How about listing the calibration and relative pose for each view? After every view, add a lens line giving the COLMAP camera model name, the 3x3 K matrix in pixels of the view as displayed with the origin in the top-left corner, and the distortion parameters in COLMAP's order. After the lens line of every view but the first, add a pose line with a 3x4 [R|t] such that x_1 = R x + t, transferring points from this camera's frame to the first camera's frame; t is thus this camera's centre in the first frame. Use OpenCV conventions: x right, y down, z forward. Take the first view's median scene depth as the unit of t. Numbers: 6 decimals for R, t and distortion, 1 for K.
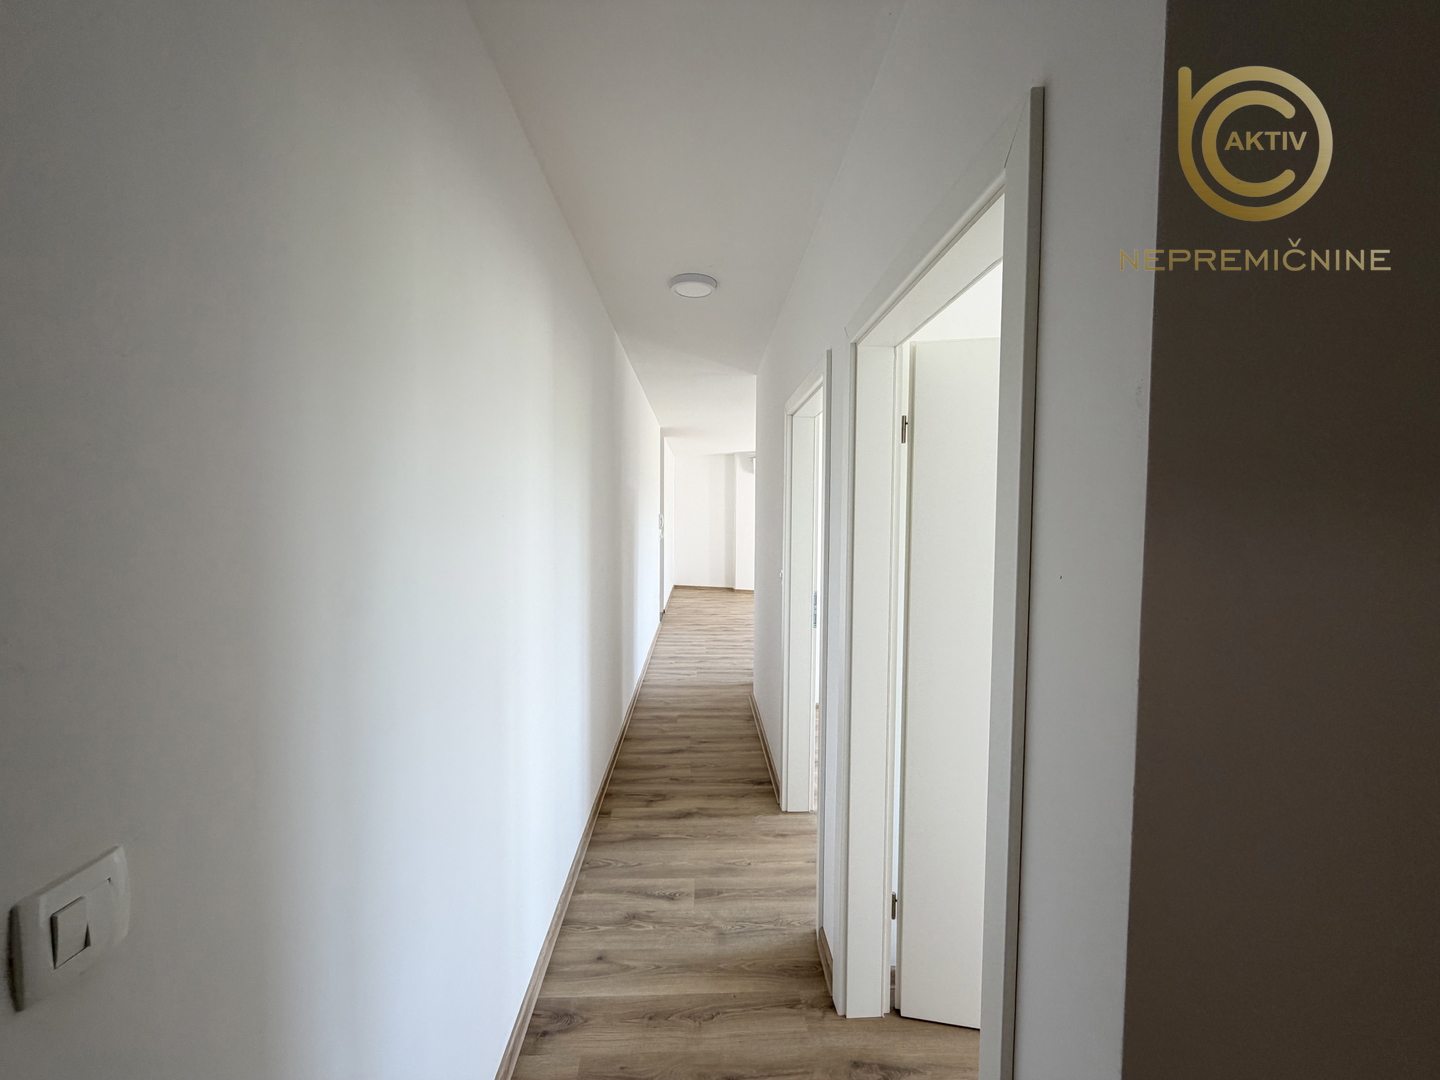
lens RADIAL K [[573.6, 0, 719.9], [0, 573.6, 540.1], [0, 0, 1]] dist [0.000118, -0.000165]
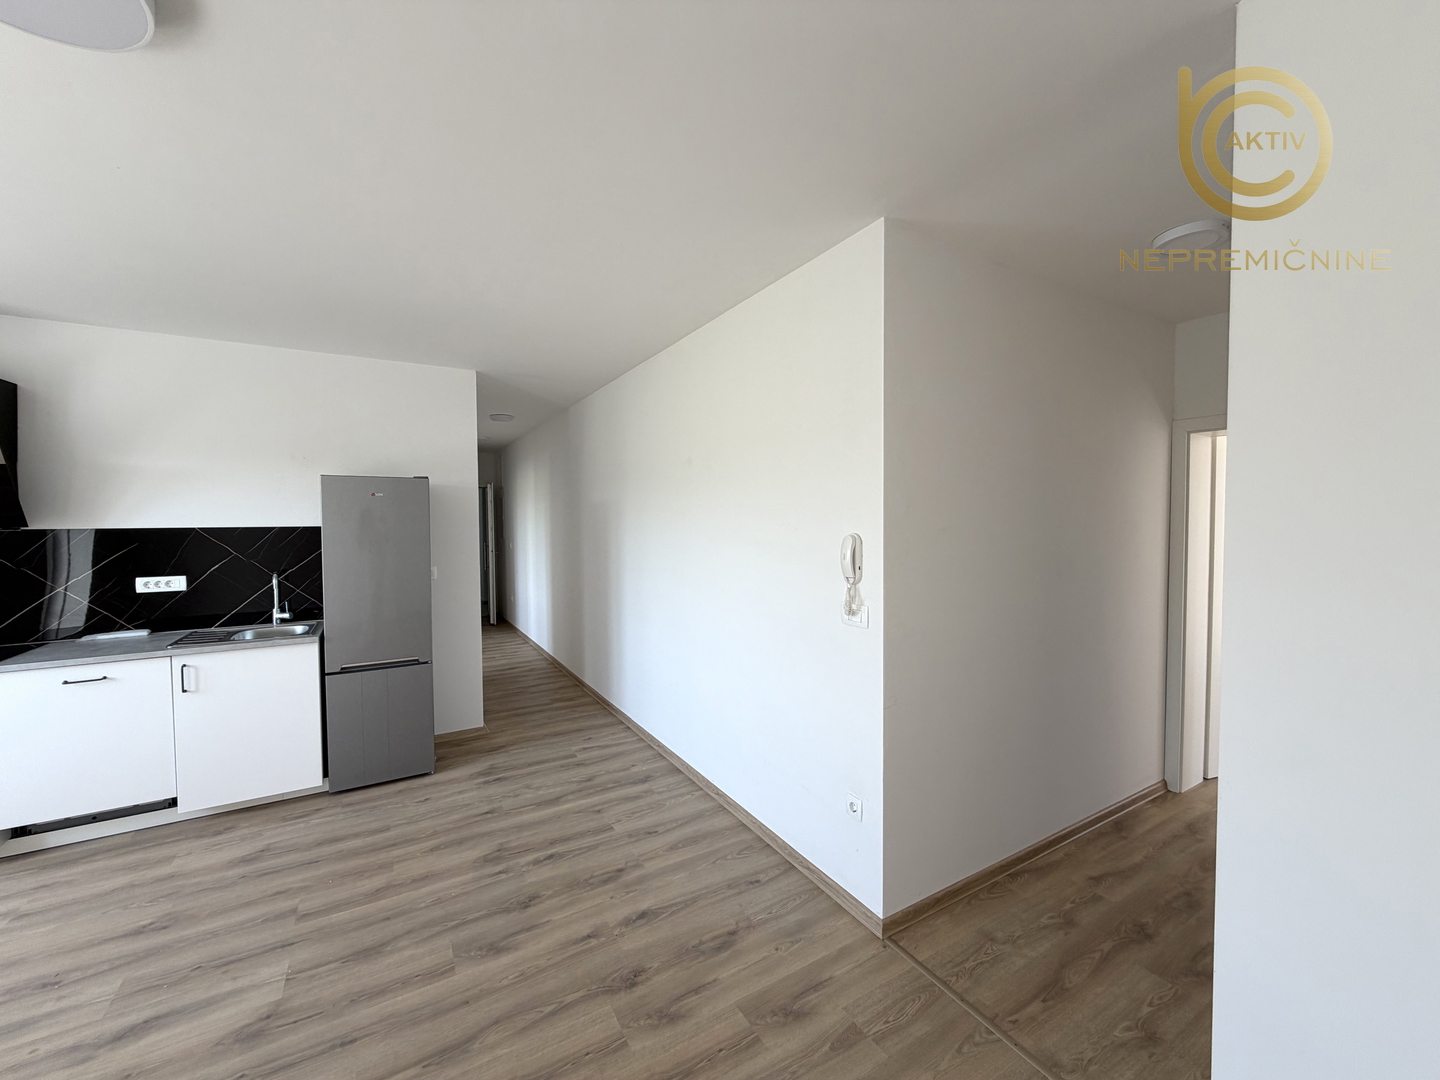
lens RADIAL K [[573.6, 0, 716.6], [0, 573.6, 537.6], [0, 0, 1]] dist [0.000118, -0.000165]
pose [[-0.886338, 0.016699, -0.462738, 0.151162], [-0.017523, 0.997424, 0.069558, -0.099235], [0.462707, 0.069761, -0.883762, 2.009268]]
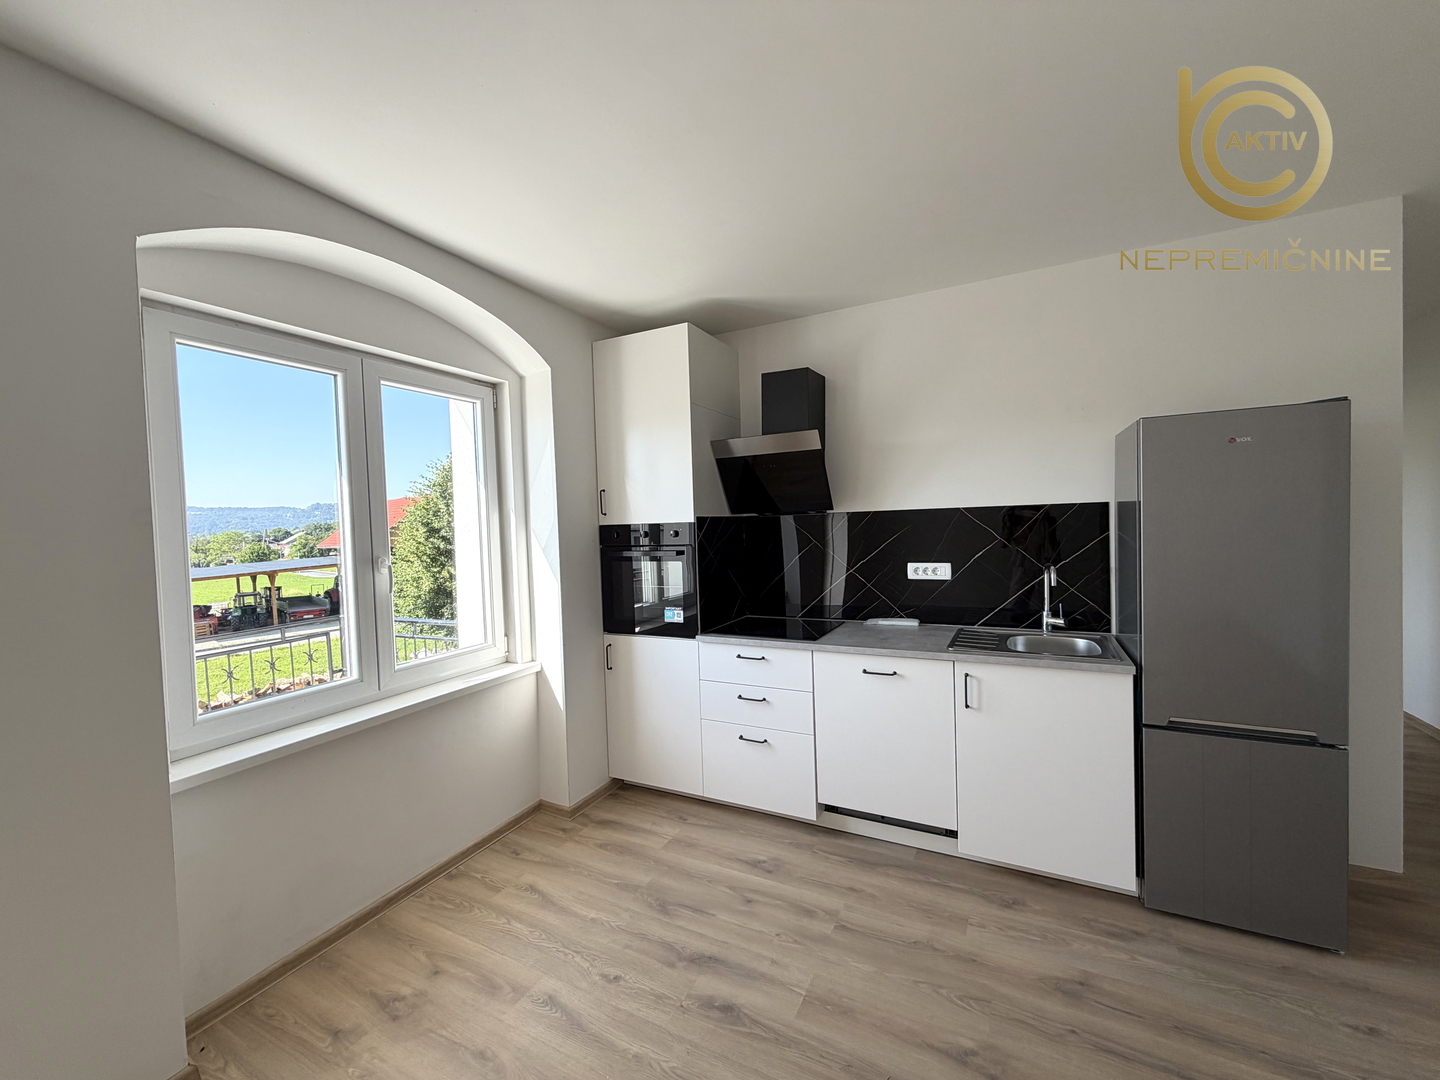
lens RADIAL K [[573.6, 0, 715.9], [0, 573.6, 538.3], [0, 0, 1]] dist [0.000118, -0.000165]
pose [[-0.856243, 0.011293, 0.516449, 0.307859], [0.053641, 0.996300, 0.067149, -0.072114], [-0.513780, 0.085199, -0.853681, 1.729089]]
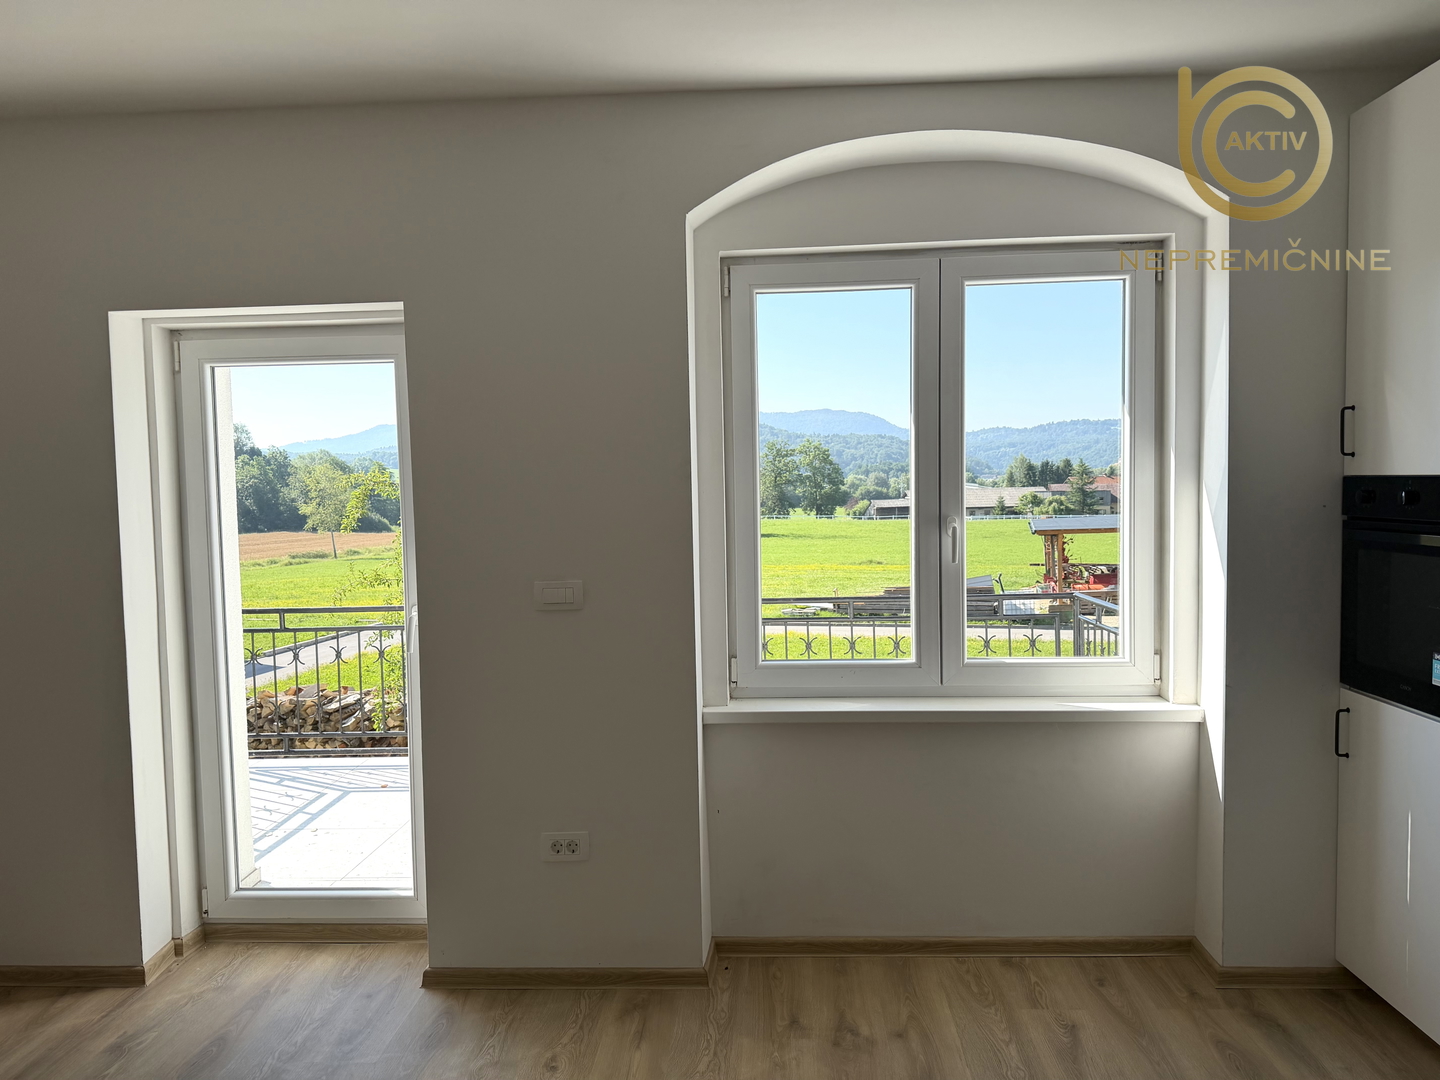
lens RADIAL K [[1024.7, 0, 731.0], [0, 1024.7, 535.7], [0, 0, 1]] dist [0.017855, -0.015173]
pose [[0.111396, -0.057156, 0.992131, 0.106341], [0.062961, 0.996745, 0.050353, -0.067681], [-0.991780, 0.056857, 0.114632, 1.512376]]
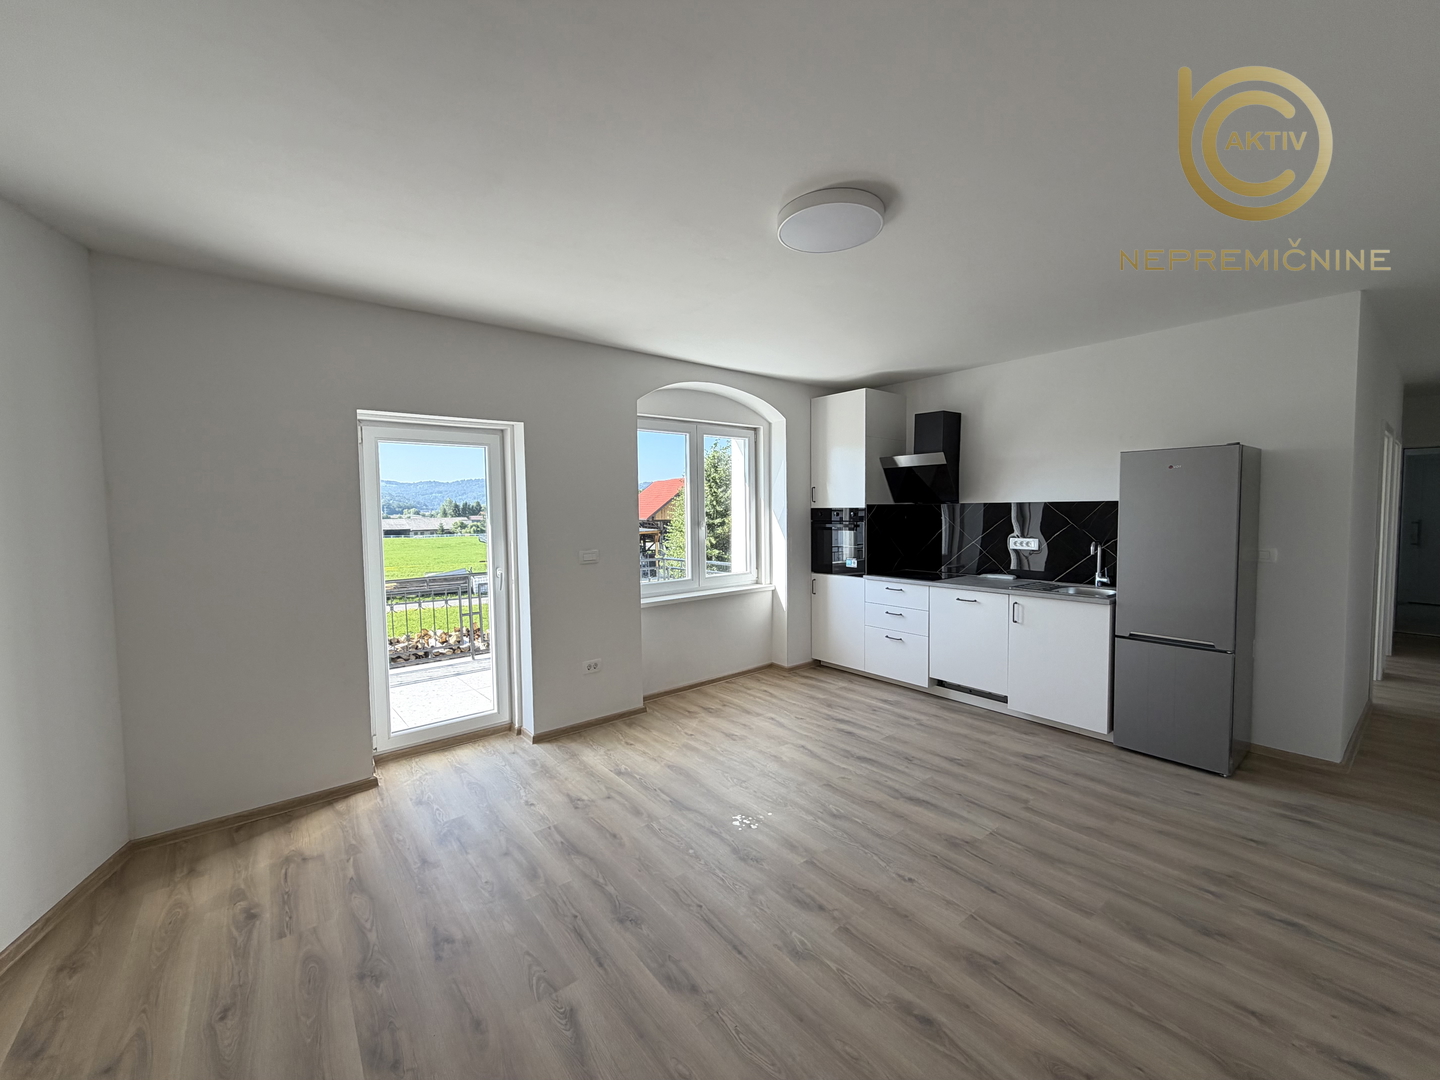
lens RADIAL K [[573.6, 0, 721.1], [0, 573.6, 542.3], [0, 0, 1]] dist [0.000118, -0.000165]
pose [[-0.581994, -0.044361, 0.811982, -0.056799], [0.046234, 0.995091, 0.087503, -0.090286], [-0.811877, 0.088467, -0.577086, 2.035385]]
